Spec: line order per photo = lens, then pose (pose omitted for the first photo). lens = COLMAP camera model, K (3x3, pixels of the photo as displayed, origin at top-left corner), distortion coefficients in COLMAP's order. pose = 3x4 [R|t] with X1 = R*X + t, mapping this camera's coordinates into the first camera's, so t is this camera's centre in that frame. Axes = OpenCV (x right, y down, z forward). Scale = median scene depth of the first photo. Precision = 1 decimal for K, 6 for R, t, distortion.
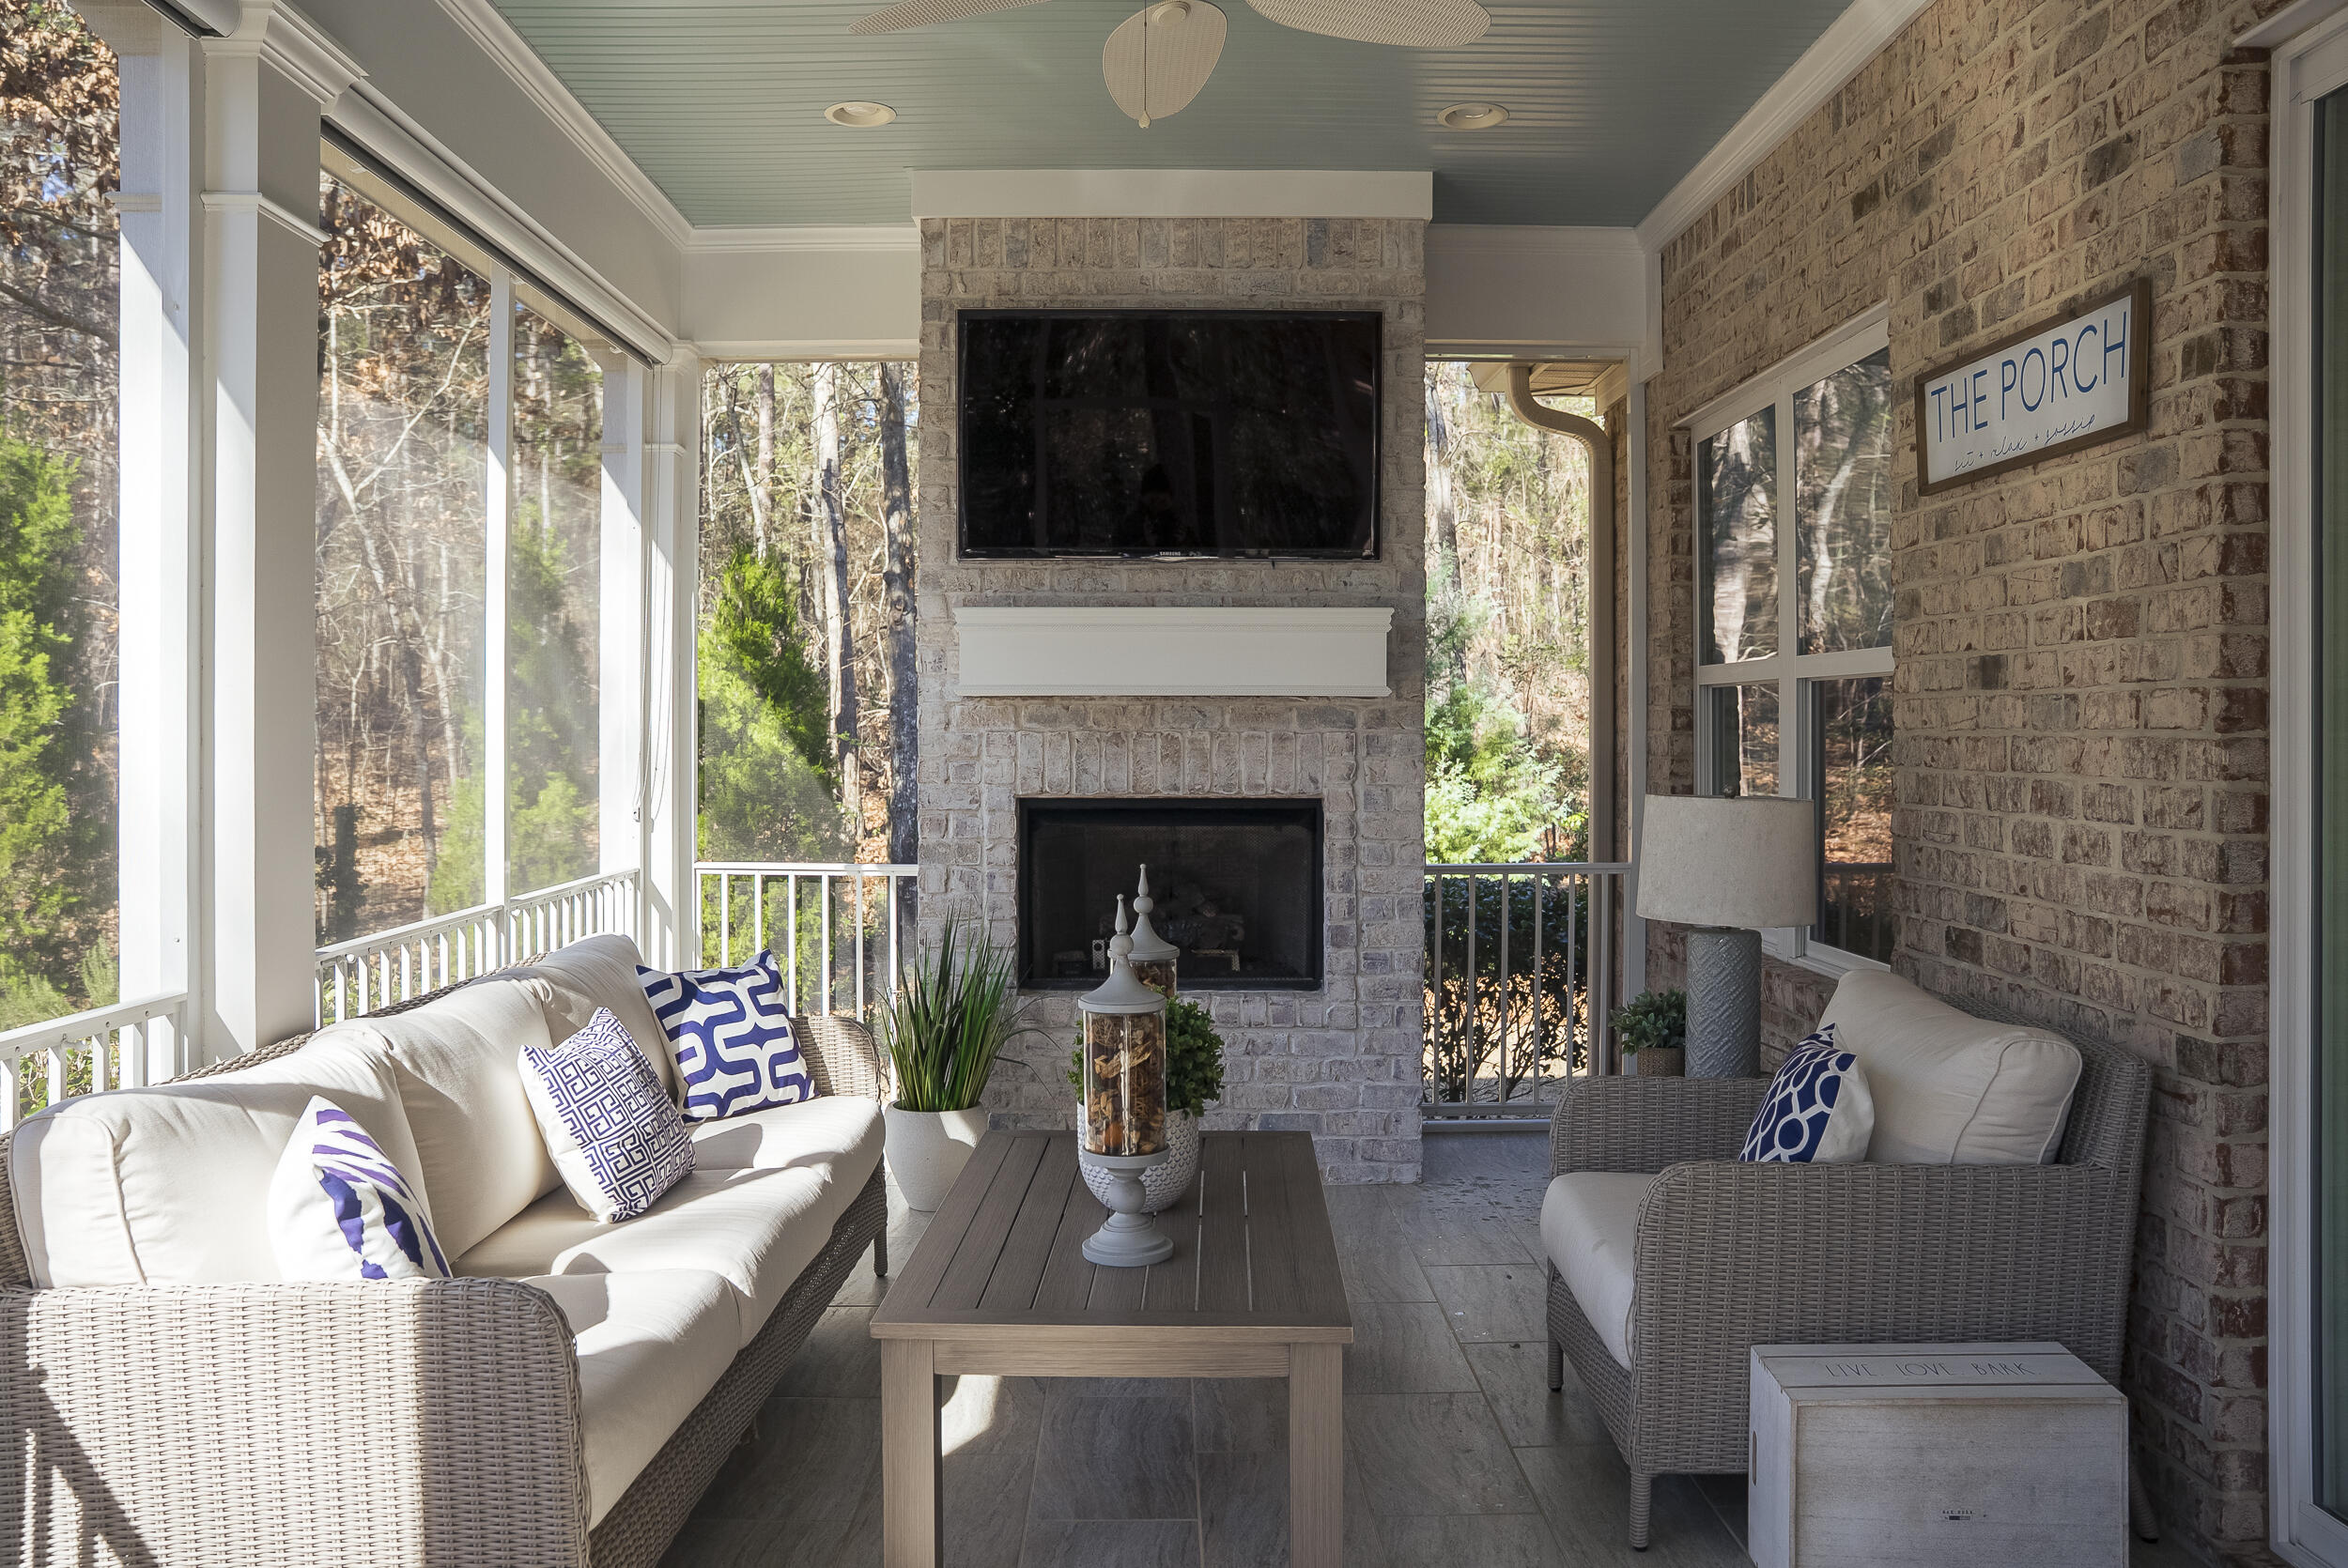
lens RADIAL K [[1892.4, 0, 1172.4], [0, 1892.4, 775.4], [0, 0, 1]] dist [-0.005227, -0.004364]
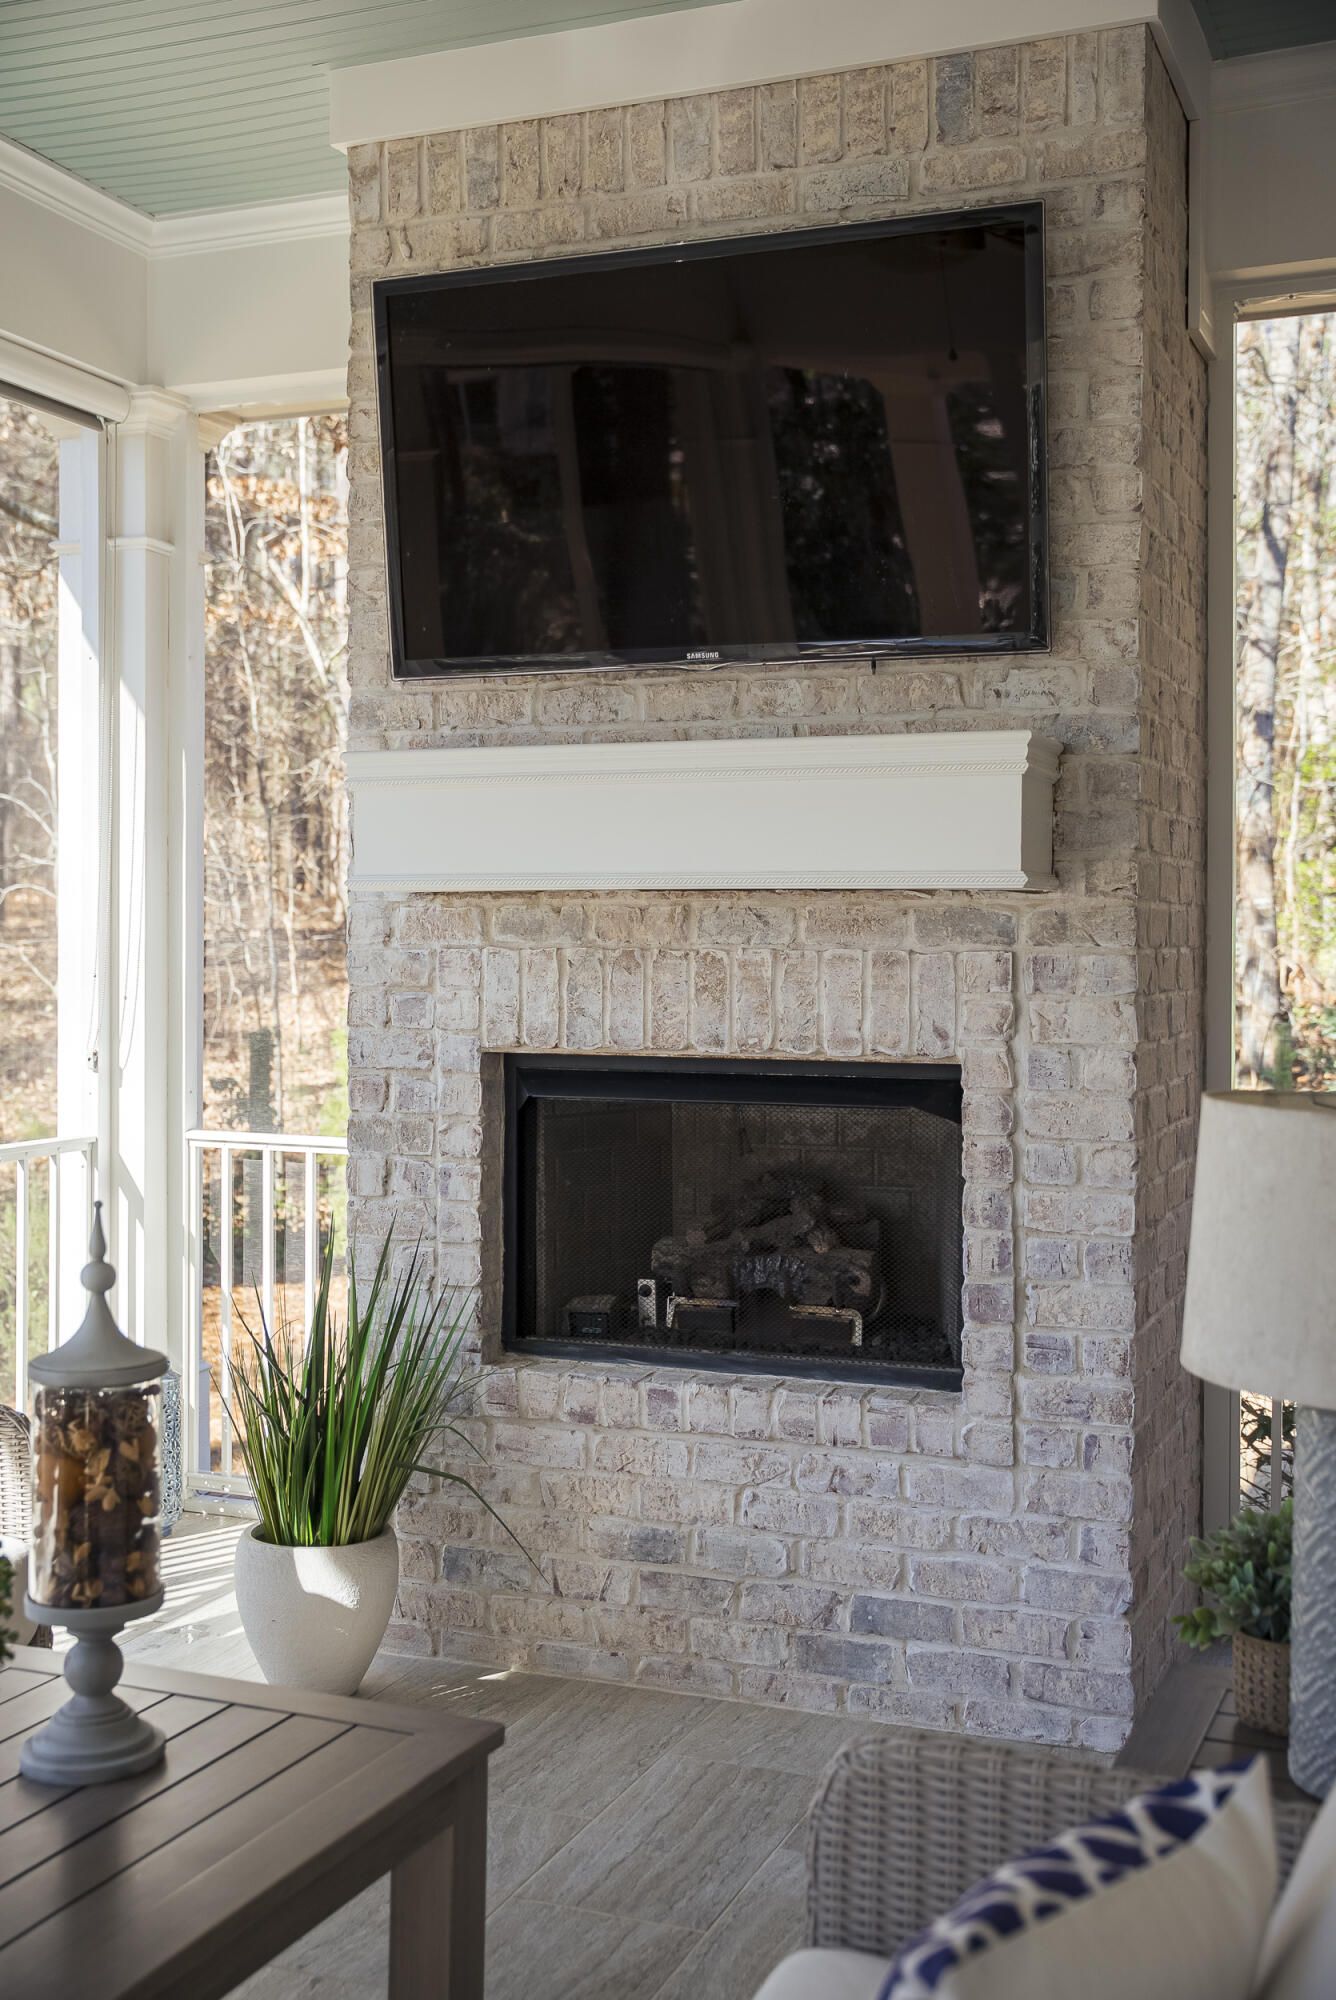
lens RADIAL K [[2229.7, 0, 669.1], [0, 2229.7, 994.7], [0, 0, 1]] dist [0.080370, 0.000000]
pose [[0.921698, 0.012241, -0.387715, 0.265239], [-0.012332, 0.999921, 0.002254, -0.009854], [0.387712, 0.002704, 0.921776, 0.332424]]
